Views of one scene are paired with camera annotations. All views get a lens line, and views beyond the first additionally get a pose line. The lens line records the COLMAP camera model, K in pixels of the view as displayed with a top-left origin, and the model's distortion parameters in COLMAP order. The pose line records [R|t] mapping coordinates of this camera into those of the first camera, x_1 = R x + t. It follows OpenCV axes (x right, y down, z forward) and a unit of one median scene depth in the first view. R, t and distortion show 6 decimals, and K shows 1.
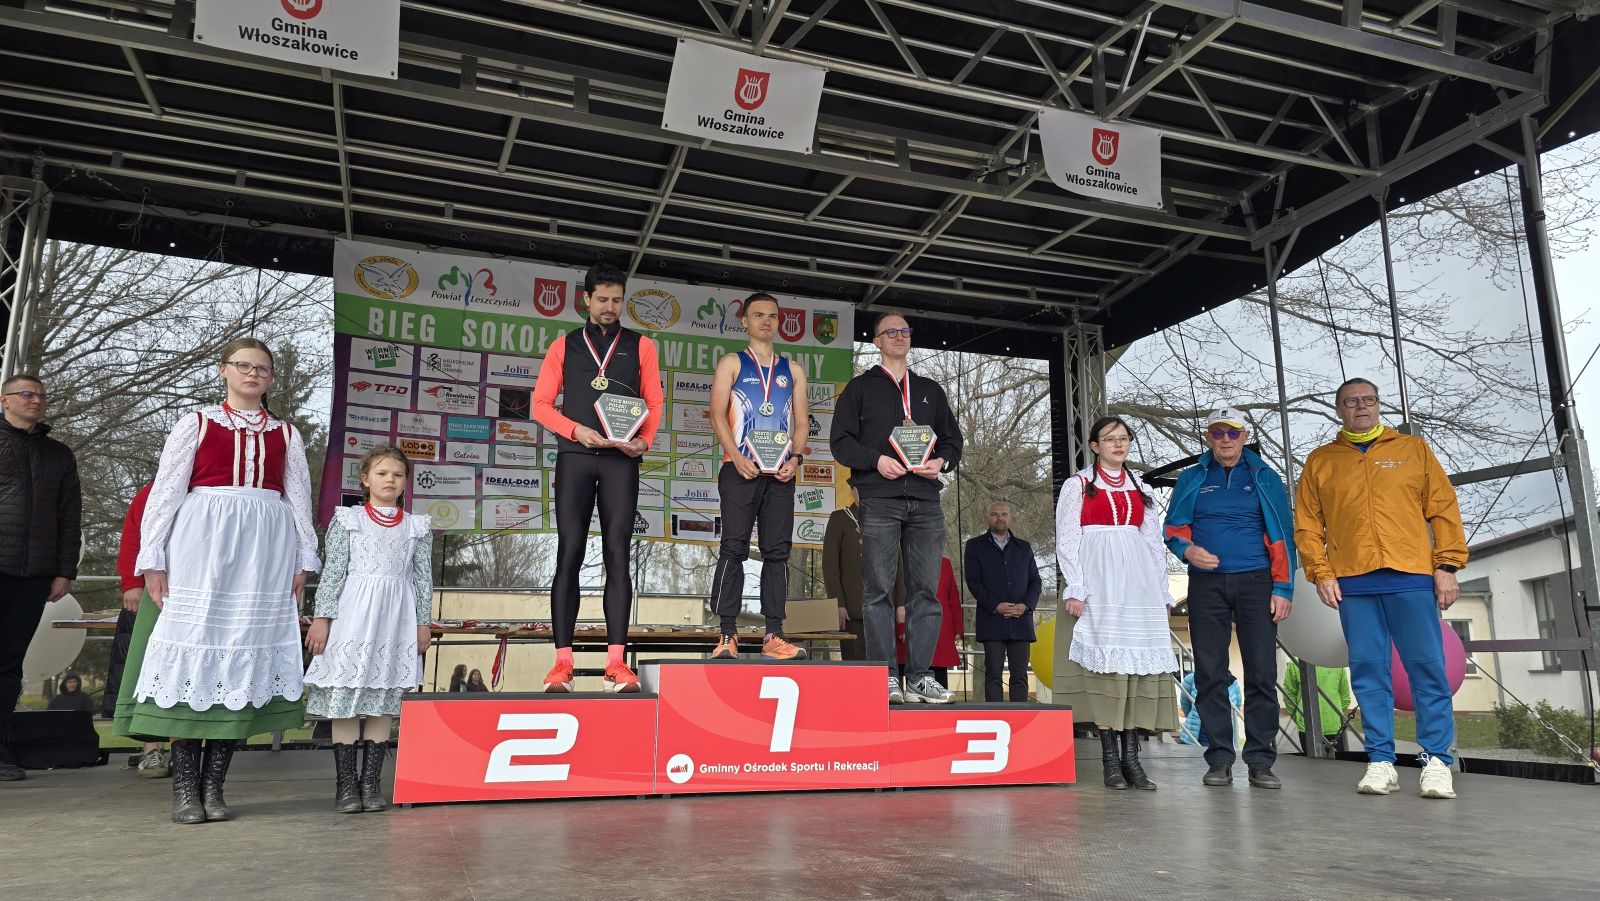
lens RADIAL K [[1066.1, 0, 805.7], [0, 1066.1, 451.2], [0, 0, 1]] dist [0.060746, -0.059857]
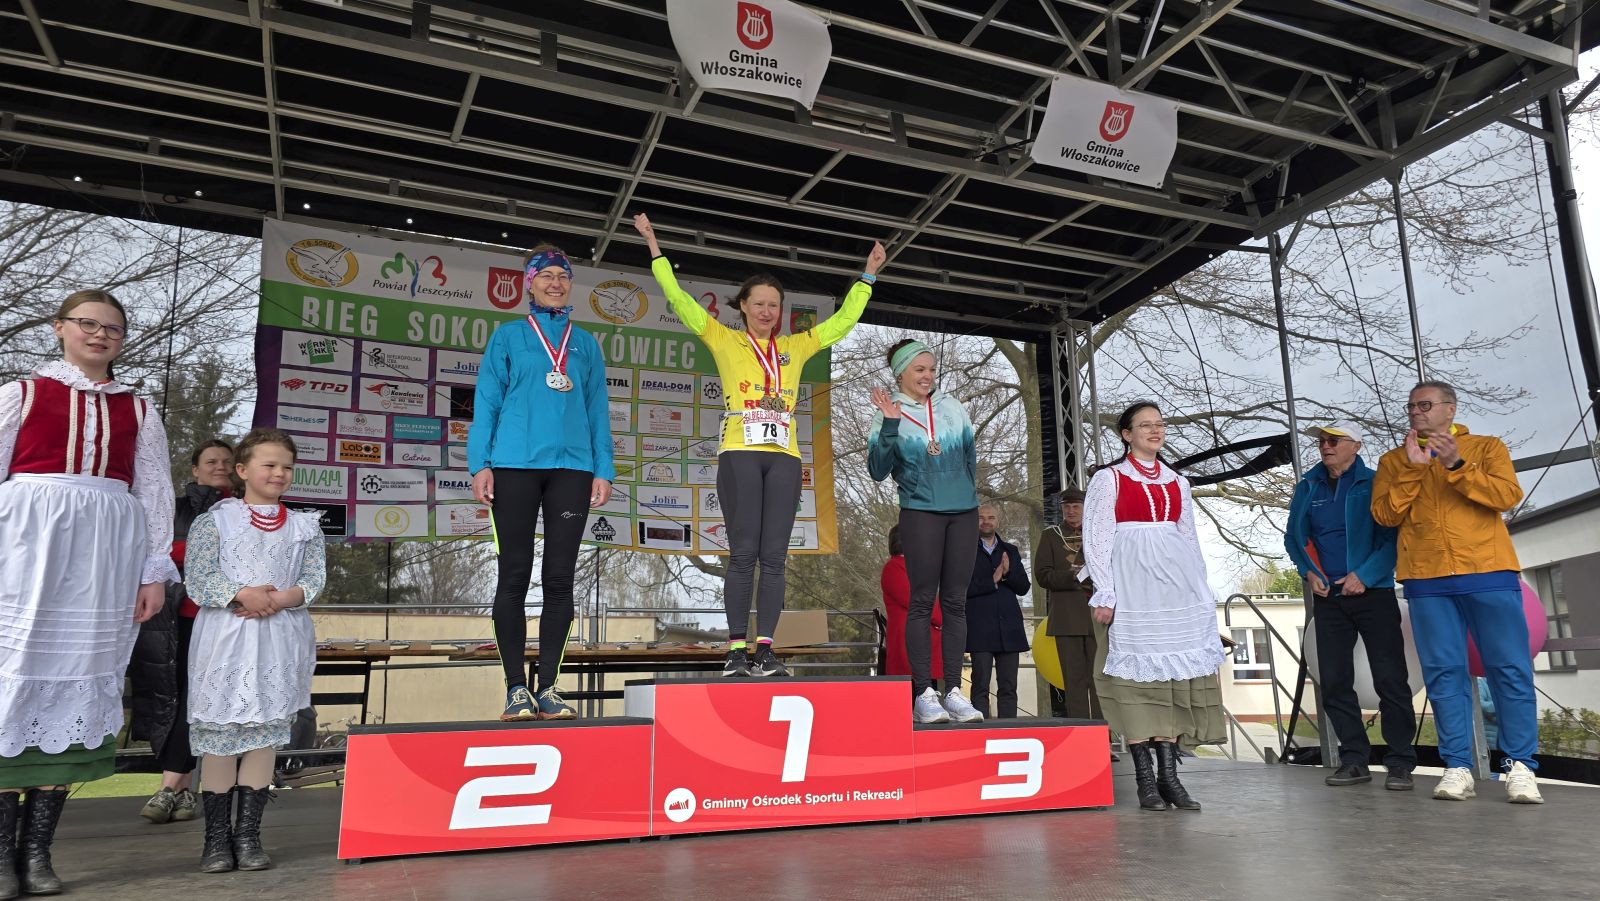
lens RADIAL K [[1060.0, 0, 827.1], [0, 1060.0, 467.5], [0, 0, 1]] dist [0.059449, -0.058542]
pose [[0.997506, -0.008402, 0.070074, -0.032993], [0.008515, 0.999963, -0.001306, 0.014895], [-0.070061, 0.001899, 0.997541, 0.076480]]
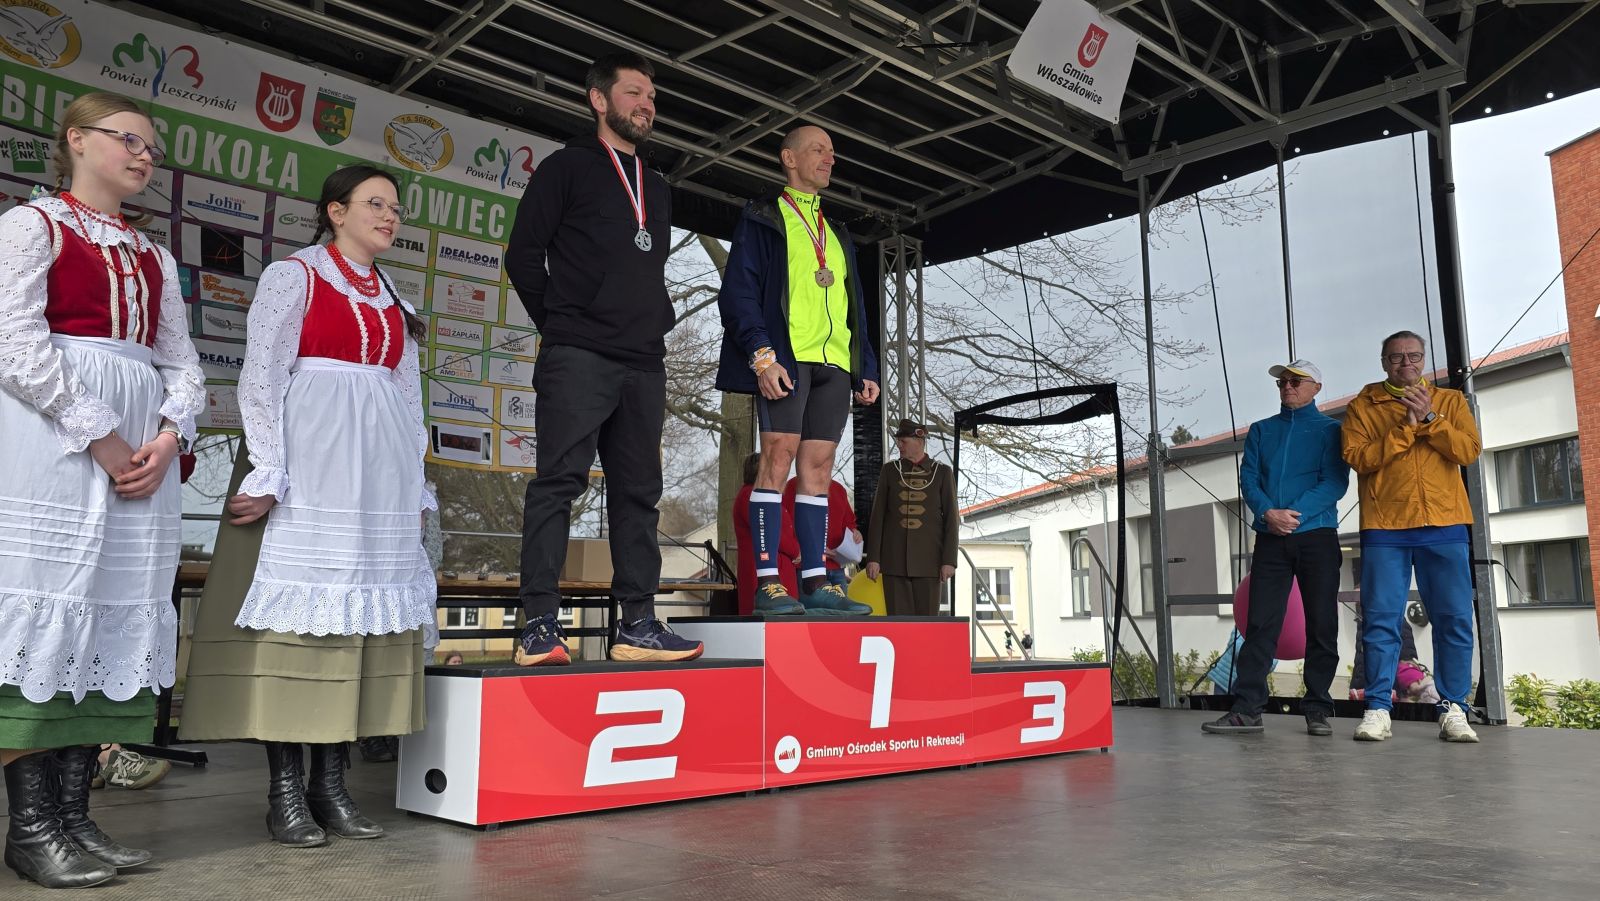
lens RADIAL K [[1255.2, 0, 812.6], [0, 1255.2, 441.3], [0, 0, 1]] dist [0.067413, -0.086122]
pose [[0.902231, 0.051010, 0.428226, -0.293837], [-0.075086, 0.996394, 0.039509, 0.017963], [-0.424666, -0.067800, 0.902808, 0.103444]]
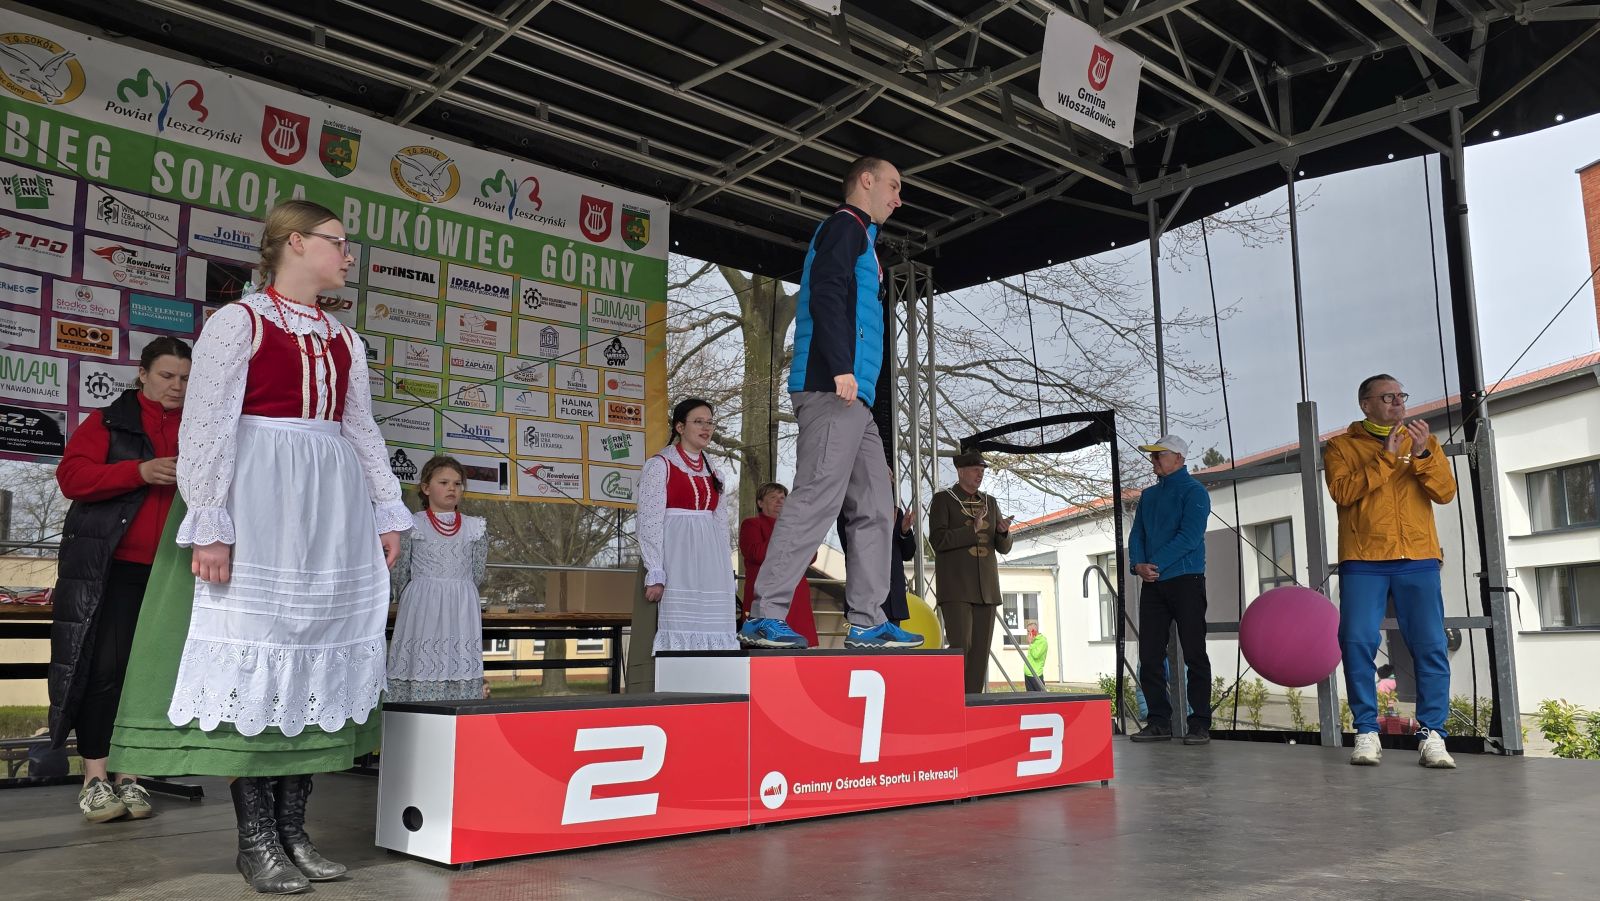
lens RADIAL K [[1254.0, 0, 816.1], [0, 1254.0, 464.3], [0, 0, 1]] dist [0.062530, -0.072758]
pose [[0.911522, 0.046036, 0.408666, -0.273887], [-0.068243, 0.996870, 0.039918, 0.013478], [-0.405550, -0.064275, 0.911810, 0.101027]]
